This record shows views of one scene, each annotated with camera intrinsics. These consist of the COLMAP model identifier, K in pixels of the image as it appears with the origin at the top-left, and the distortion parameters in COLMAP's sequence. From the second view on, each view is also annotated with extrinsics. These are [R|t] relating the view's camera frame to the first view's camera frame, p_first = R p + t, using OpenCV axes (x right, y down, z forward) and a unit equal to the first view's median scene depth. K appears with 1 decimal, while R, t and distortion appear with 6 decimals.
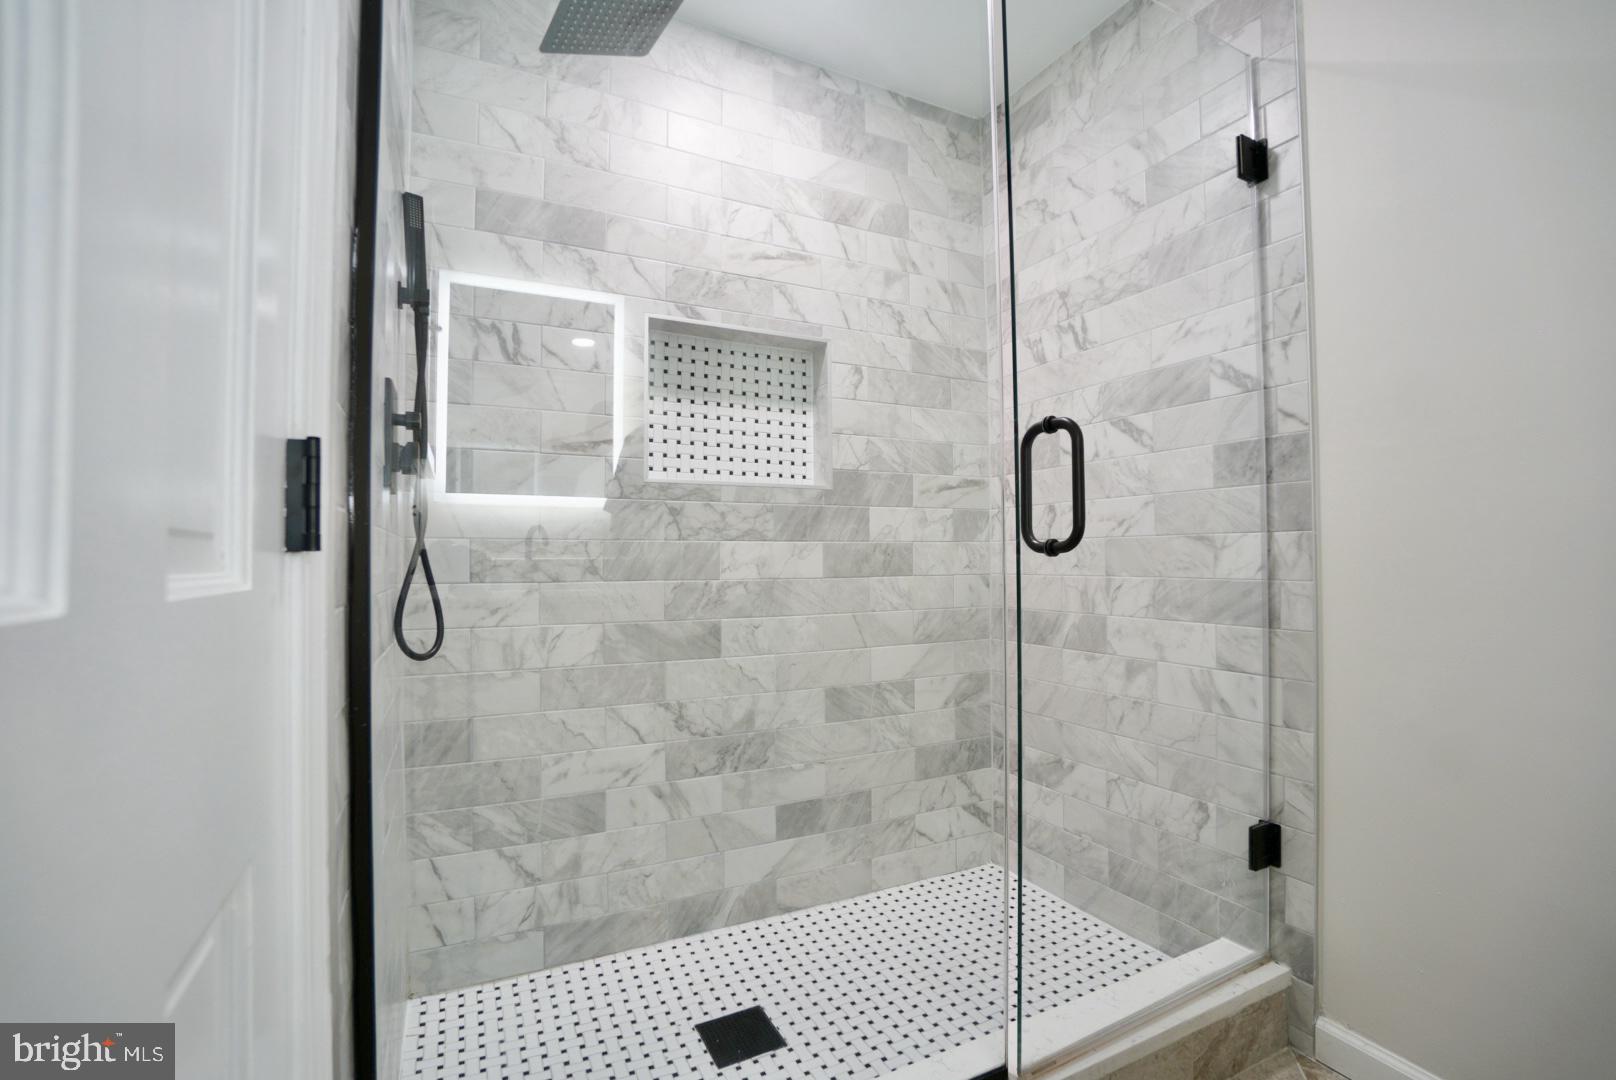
lens RADIAL K [[715.5, 0, 801.5], [0, 715.5, 547.8], [0, 0, 1]] dist [-0.065829, 0.024064]
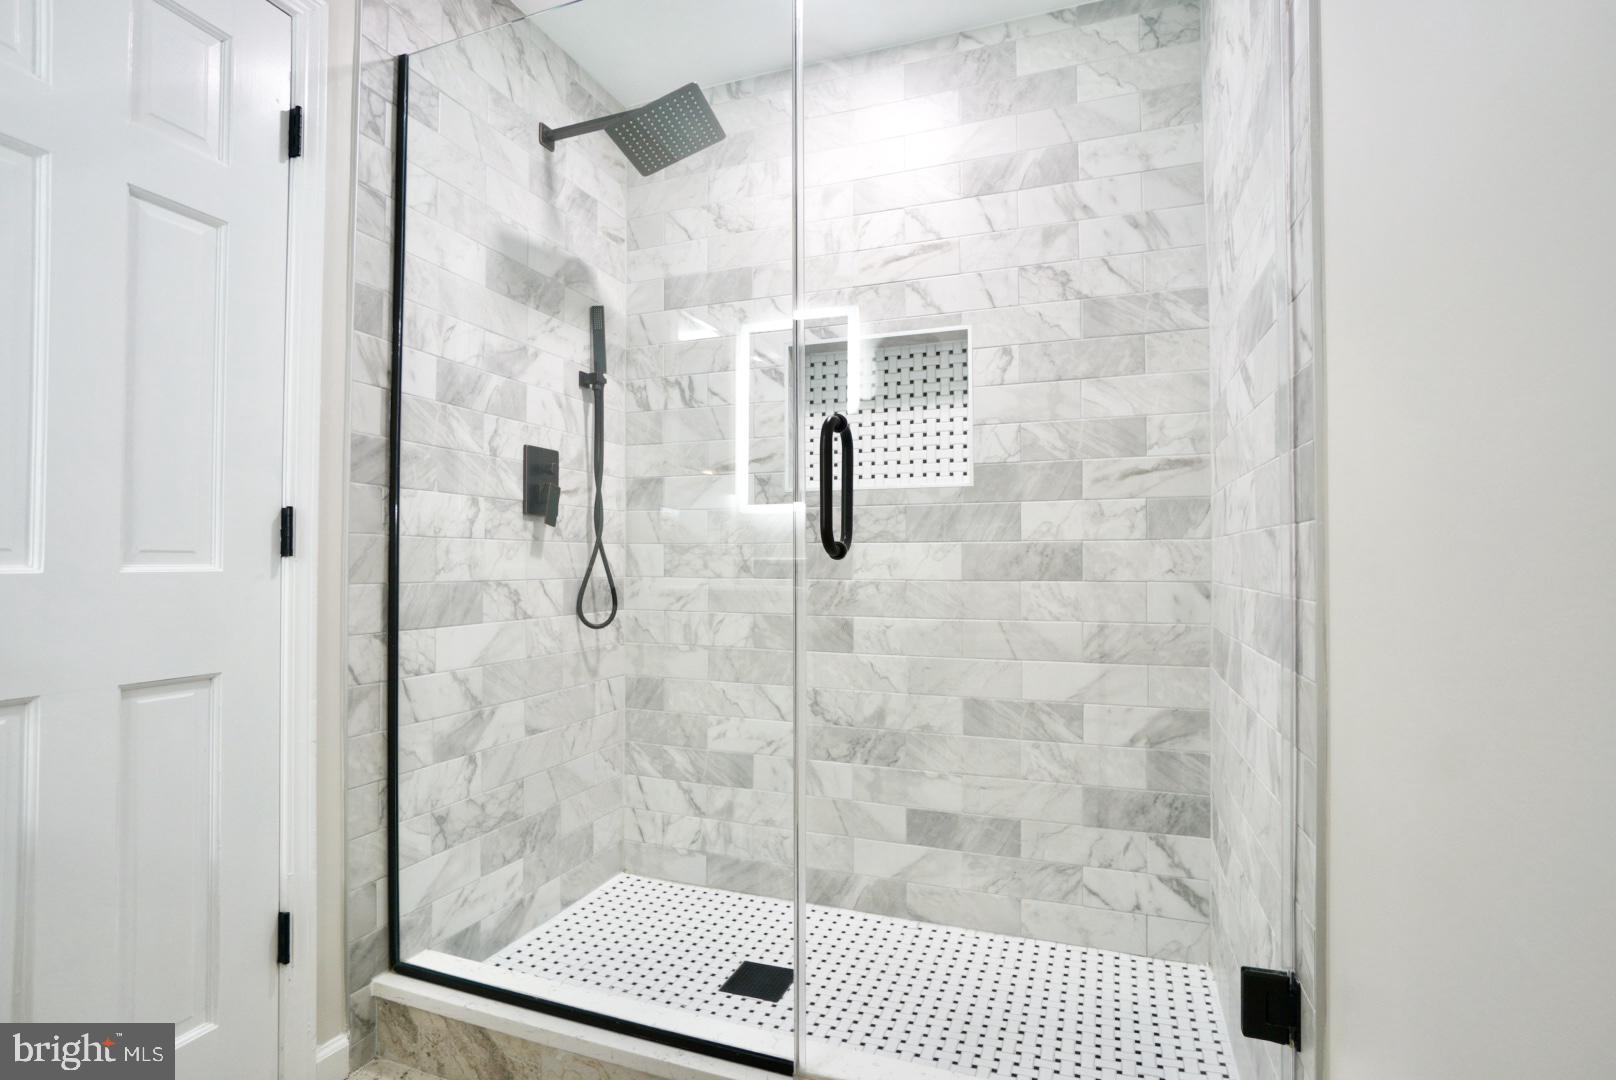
lens RADIAL K [[797.1, 0, 805.6], [0, 797.1, 548.7], [0, 0, 1]] dist [-0.052349, 0.028360]
pose [[0.684857, -0.005021, -0.728660, 0.684492], [0.007537, 0.999972, 0.000194, -0.001685], [0.728639, -0.005625, 0.684875, 0.138275]]
